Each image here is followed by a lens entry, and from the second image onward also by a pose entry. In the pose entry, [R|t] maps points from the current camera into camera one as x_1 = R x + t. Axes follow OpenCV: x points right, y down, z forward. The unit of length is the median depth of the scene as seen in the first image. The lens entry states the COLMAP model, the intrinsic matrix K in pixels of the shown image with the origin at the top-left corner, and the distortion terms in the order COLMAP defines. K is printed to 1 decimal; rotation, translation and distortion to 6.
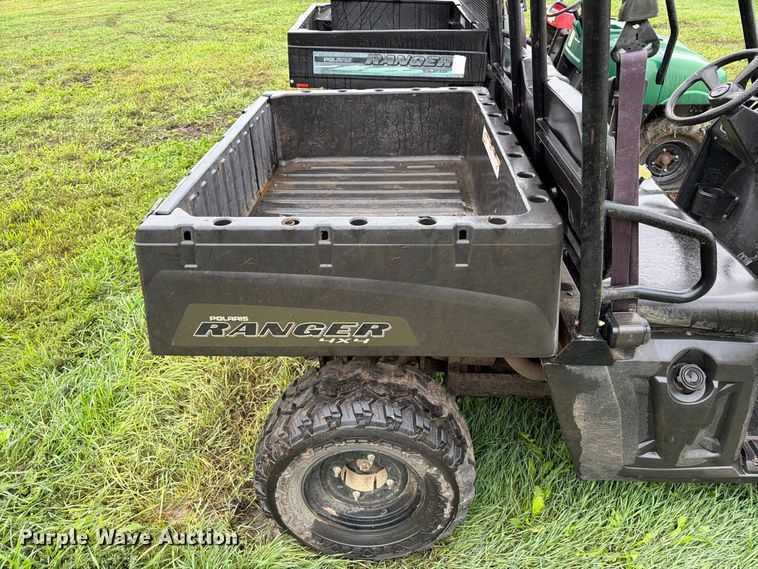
lens RADIAL K [[533.9, 0, 375.2], [0, 533.9, 280.6], [0, 0, 1]] dist [0.056192, -0.070777]
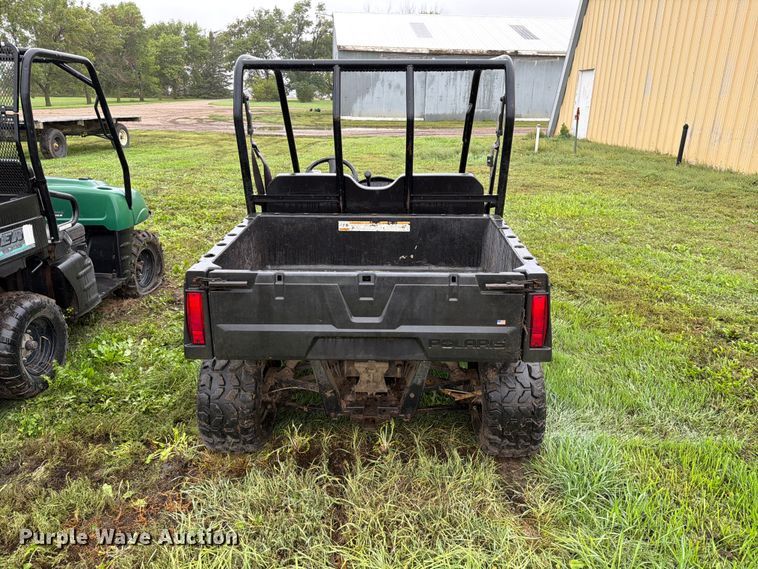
lens RADIAL K [[533.9, 0, 382.7], [0, 533.9, 279.0], [0, 0, 1]] dist [0.056192, -0.070777]
pose [[-0.021606, -0.319553, 0.947322, -1.482809], [0.529079, 0.800332, 0.282037, -0.605197], [-0.848297, 0.507302, 0.151777, 0.887361]]
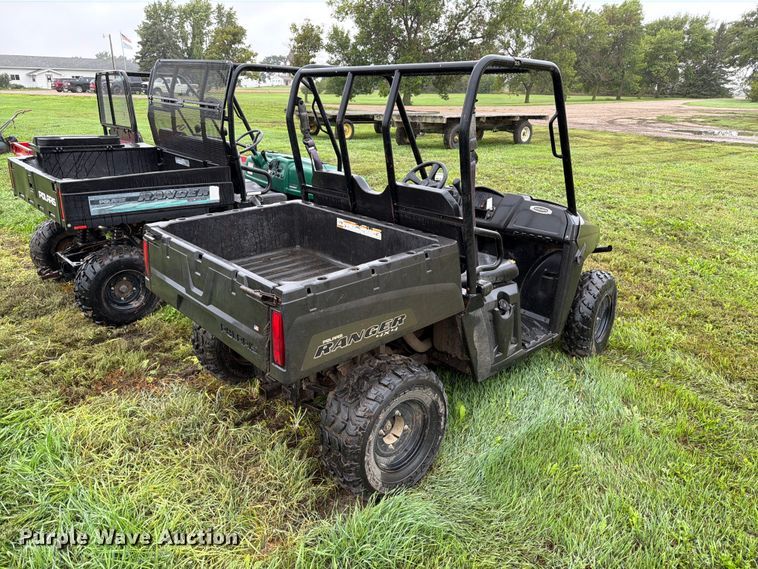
lens RADIAL K [[533.9, 0, 378.7], [0, 533.9, 283.9], [0, 0, 1]] dist [0.056192, -0.070777]
pose [[0.718671, -0.226116, 0.657559, -0.944146], [0.360595, 0.929751, -0.074392, 0.069365], [-0.594545, 0.290576, 0.749722, -0.248846]]
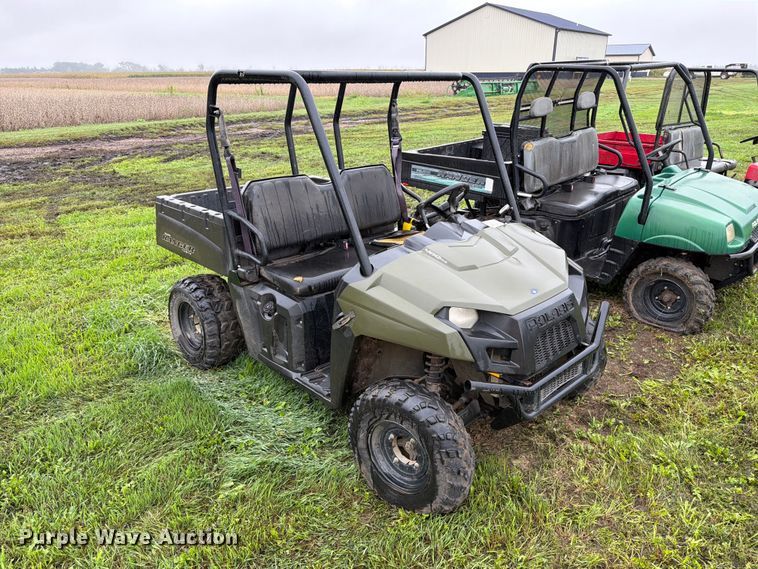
lens RADIAL K [[533.9, 0, 377.1], [0, 533.9, 286.2], [0, 0, 1]] dist [0.056192, -0.070777]
pose [[0.717644, 0.259775, -0.646146, 1.933822], [-0.373311, 0.926754, -0.042029, 0.024996], [0.587900, 0.271375, 0.762056, -0.345956]]
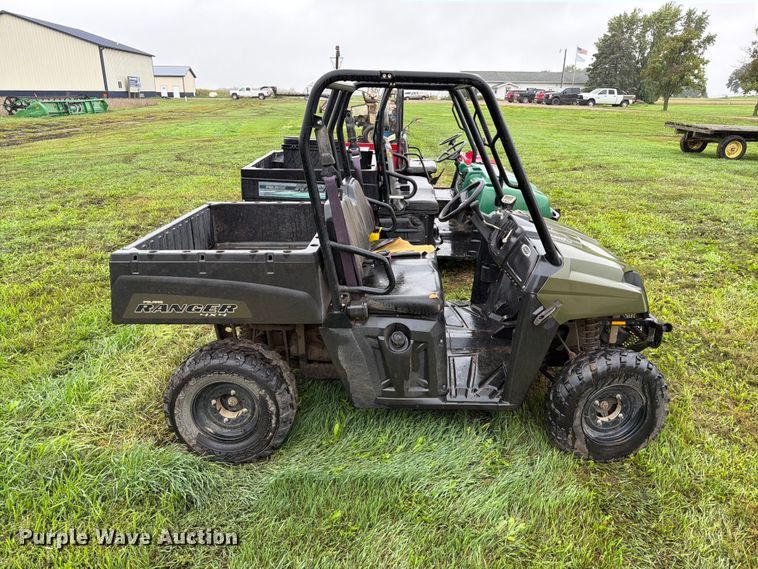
lens RADIAL K [[533.9, 0, 384.9], [0, 533.9, 280.3], [0, 0, 1]] dist [0.056192, -0.070777]
pose [[0.999833, 0.008784, 0.016020, 0.431777], [-0.004865, 0.973190, -0.229949, 0.353718], [-0.017610, 0.229833, 0.973071, -0.755180]]
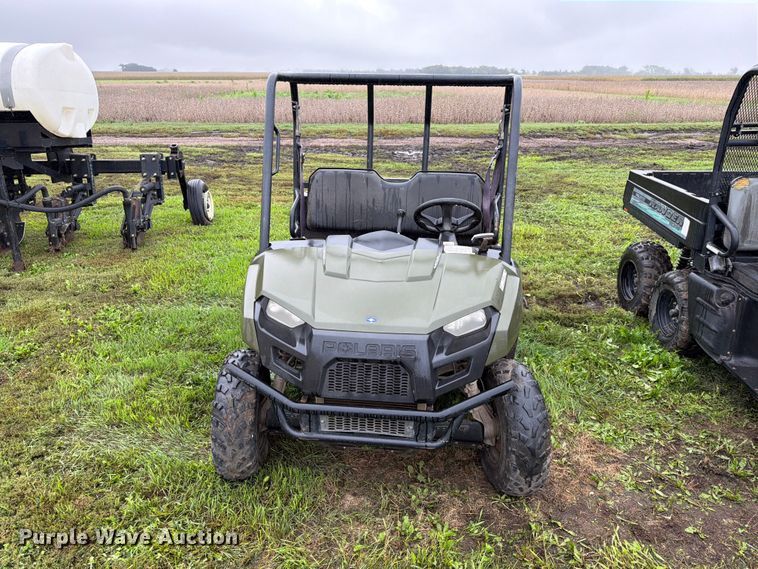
lens RADIAL K [[533.9, 0, 376.7], [0, 533.9, 280.7], [0, 0, 1]] dist [0.056192, -0.070777]
pose [[-0.057276, 0.360162, -0.931130, 2.507325], [-0.537462, 0.774852, 0.332774, -0.732782], [0.841341, 0.519507, 0.149193, 0.847942]]
